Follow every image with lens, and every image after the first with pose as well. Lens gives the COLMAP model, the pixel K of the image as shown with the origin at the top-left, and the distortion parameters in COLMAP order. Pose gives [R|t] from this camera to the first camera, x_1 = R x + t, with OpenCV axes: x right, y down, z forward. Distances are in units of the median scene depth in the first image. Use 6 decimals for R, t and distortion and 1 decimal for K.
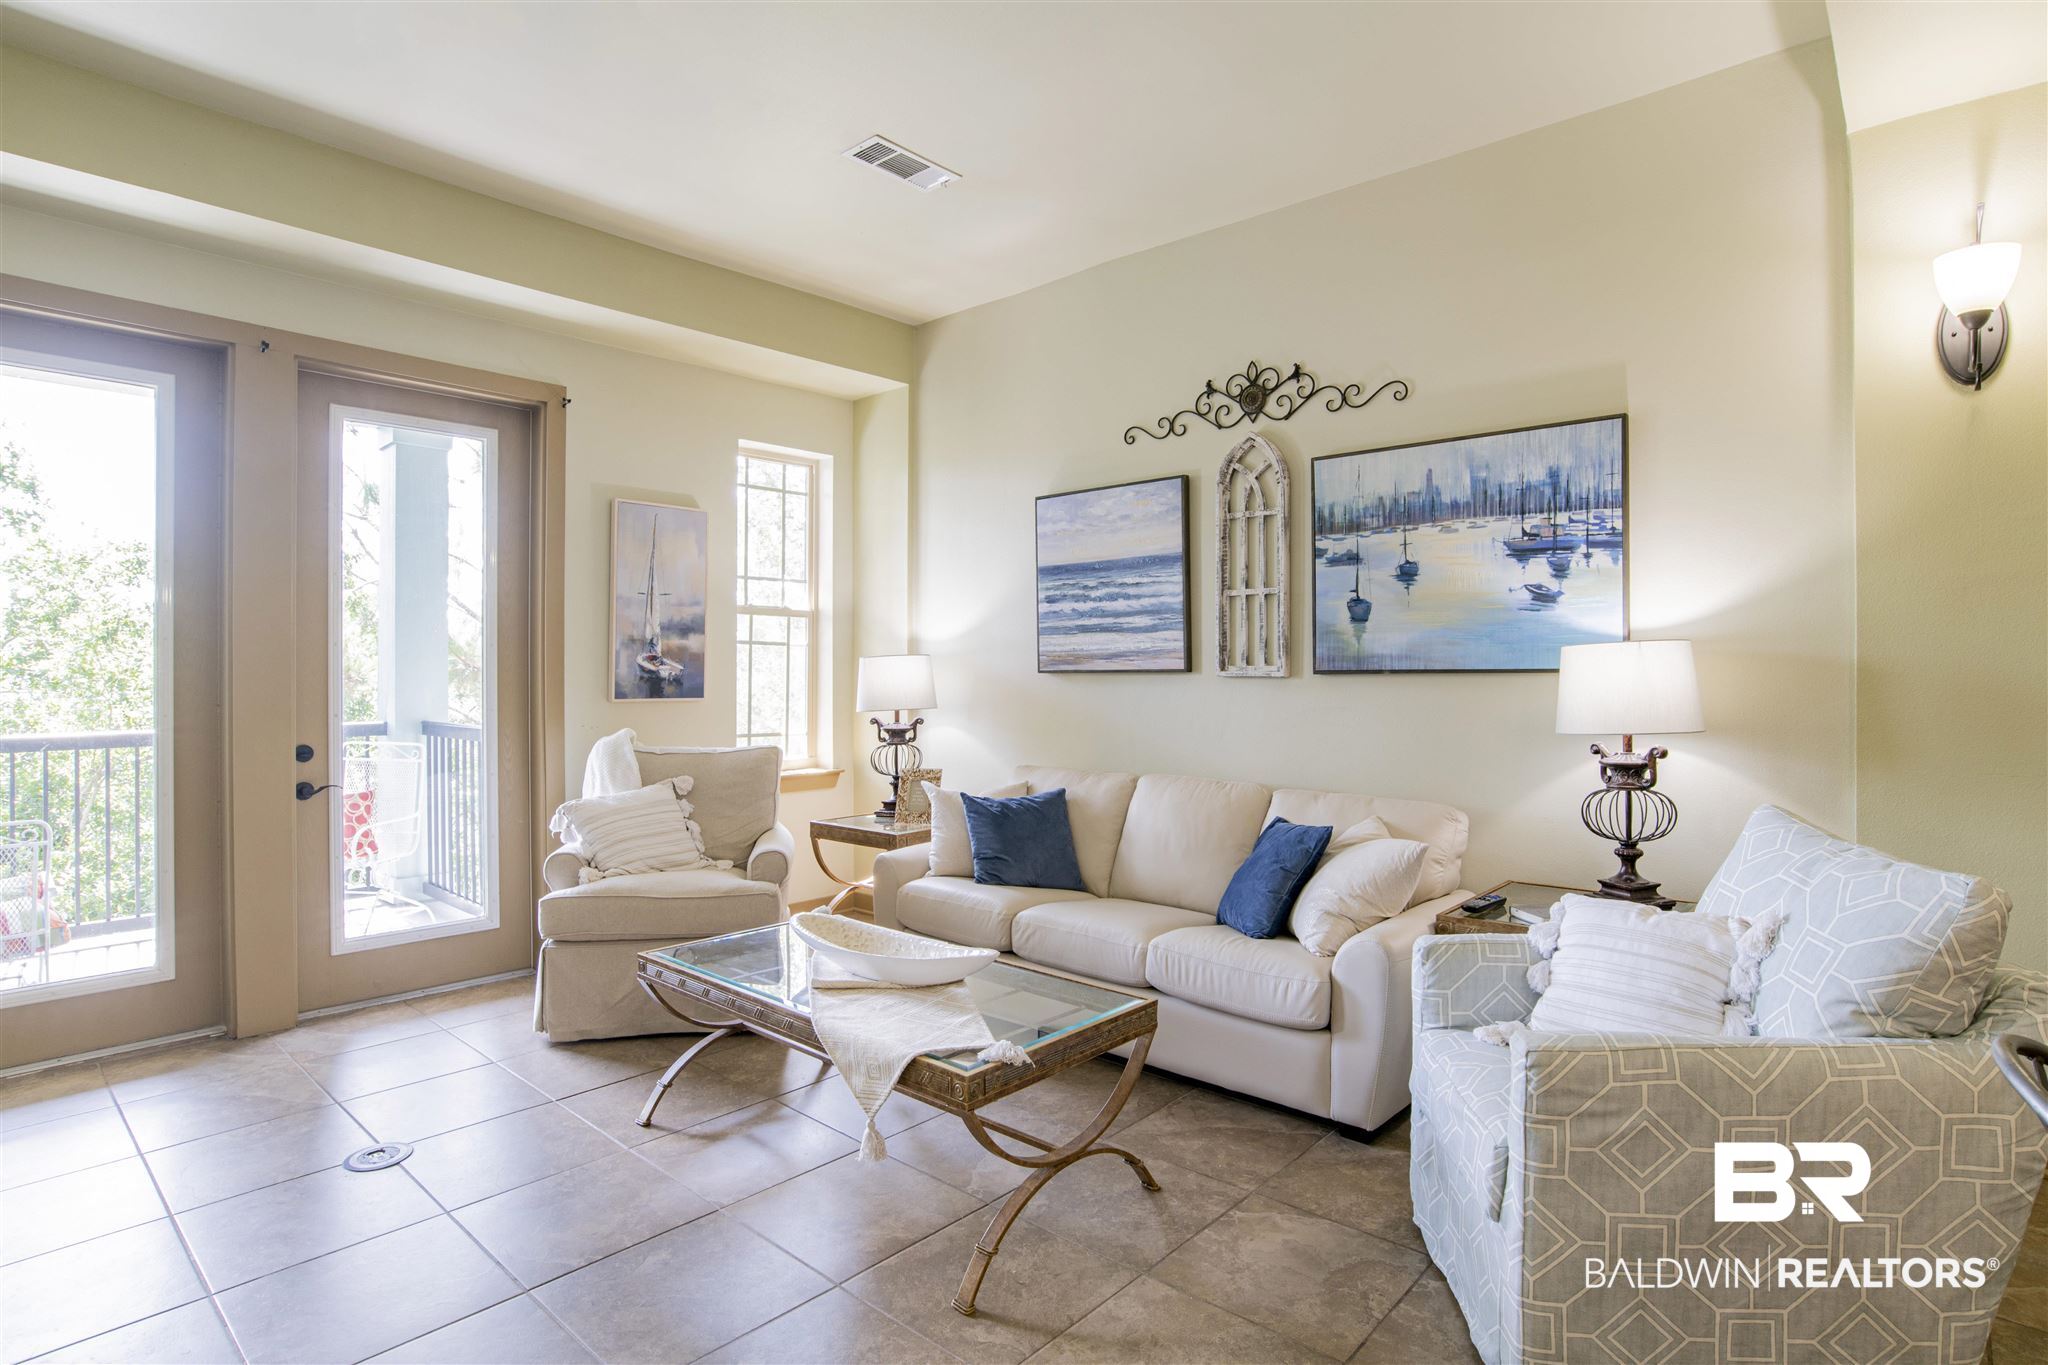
lens RADIAL K [[1053.6, 0, 1020.9], [0, 1053.6, 681.5], [0, 0, 1]] dist [-0.041449, 0.006699]
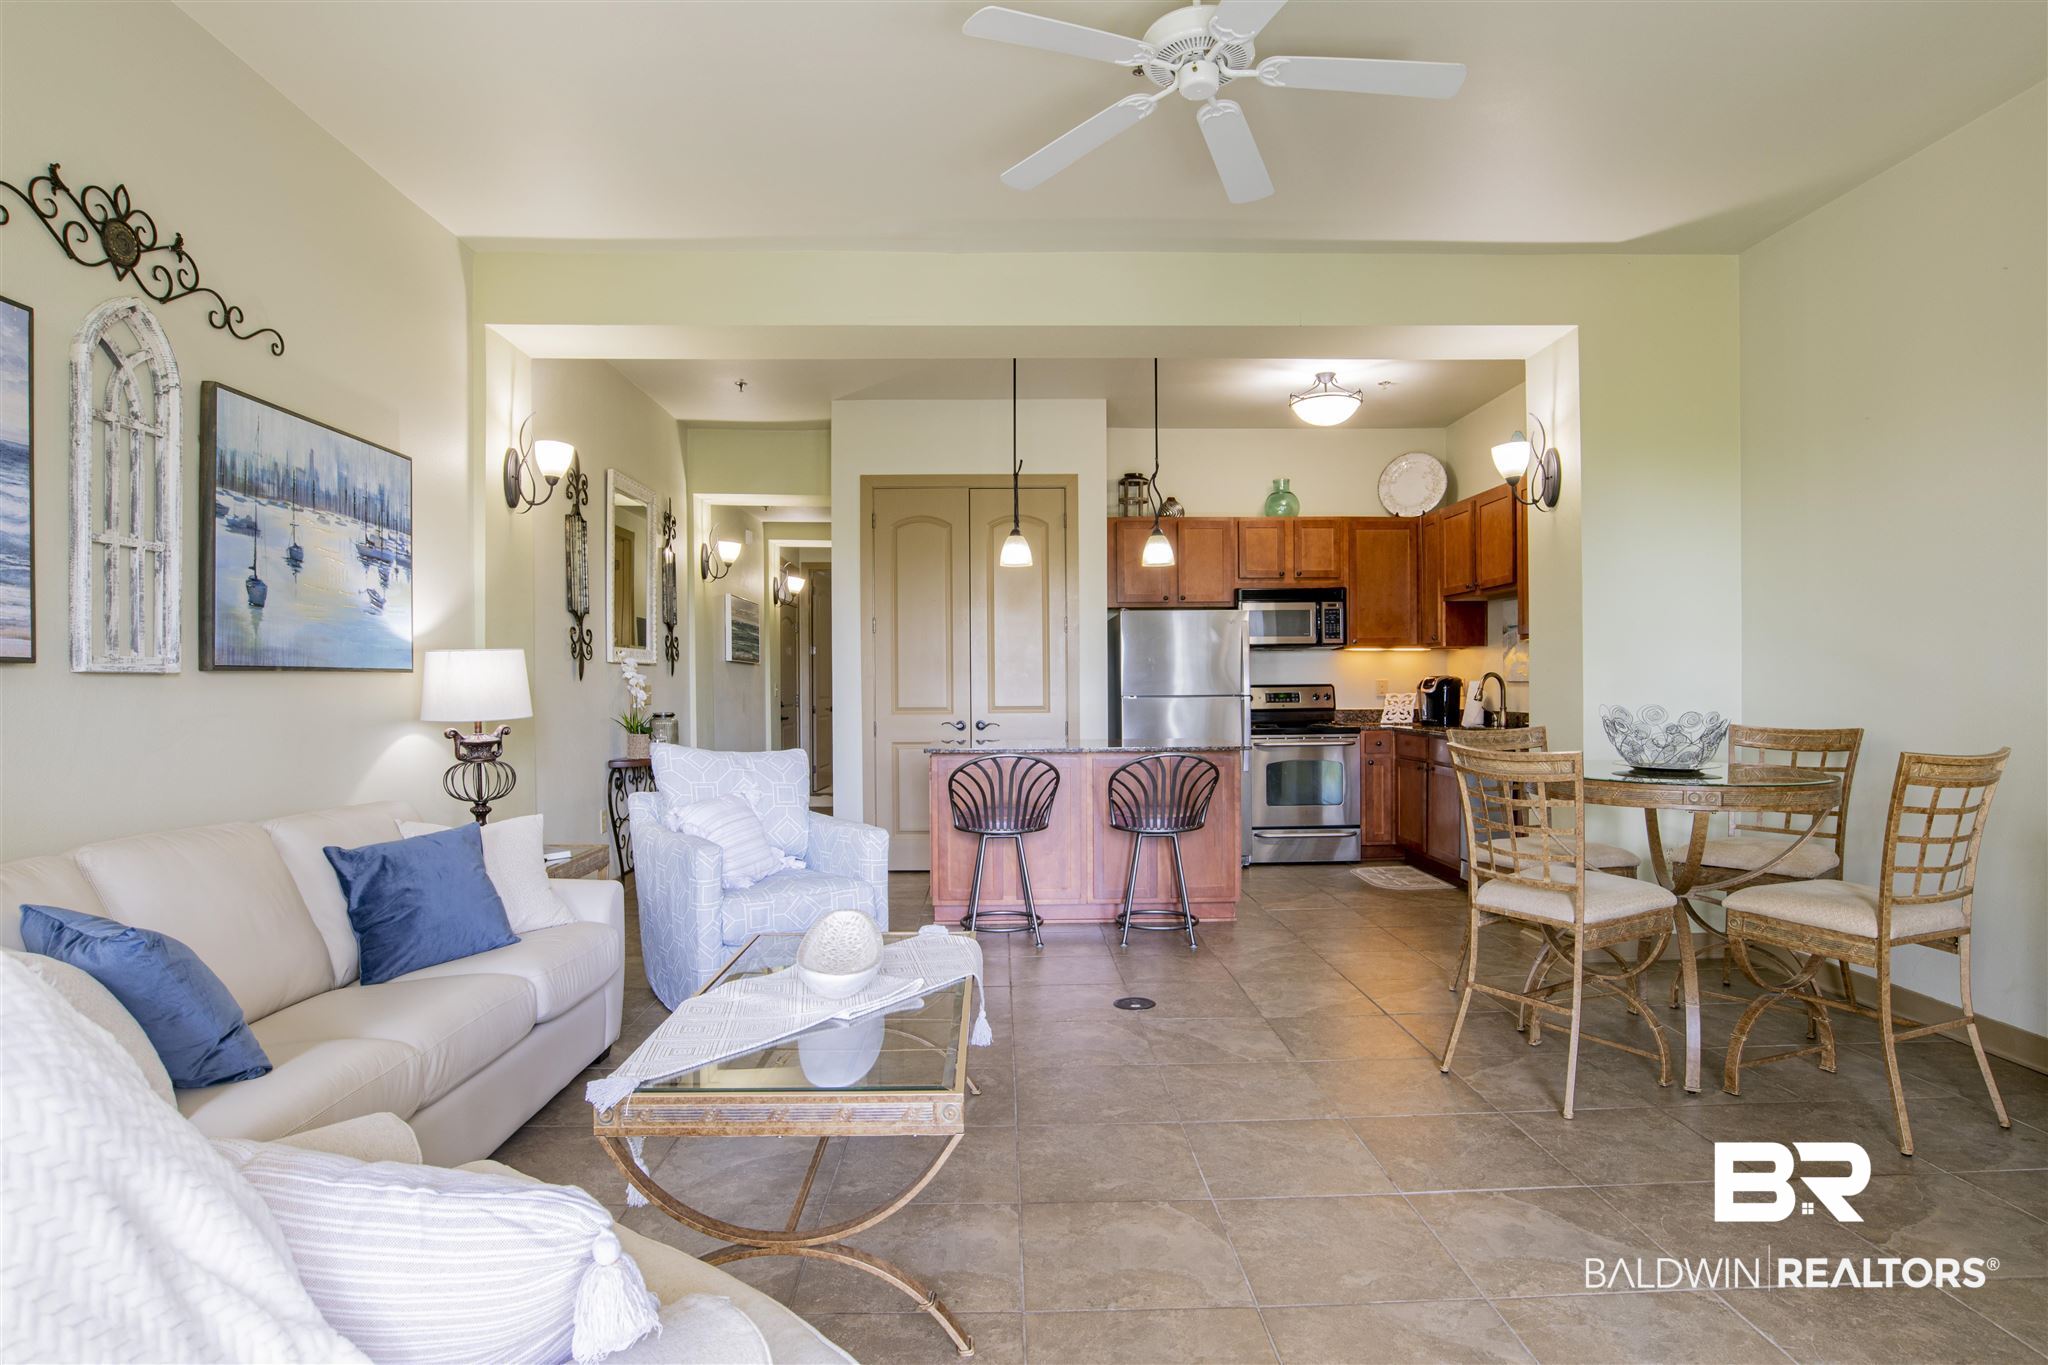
lens RADIAL K [[1128.1, 0, 1024.9], [0, 1128.1, 676.8], [0, 0, 1]] dist [-0.000426, 0.000131]
pose [[-0.695455, 0.001961, 0.718567, -0.737339], [0.001331, 0.999998, -0.001441, -0.000211], [-0.718569, -0.000046, -0.695456, 1.199805]]
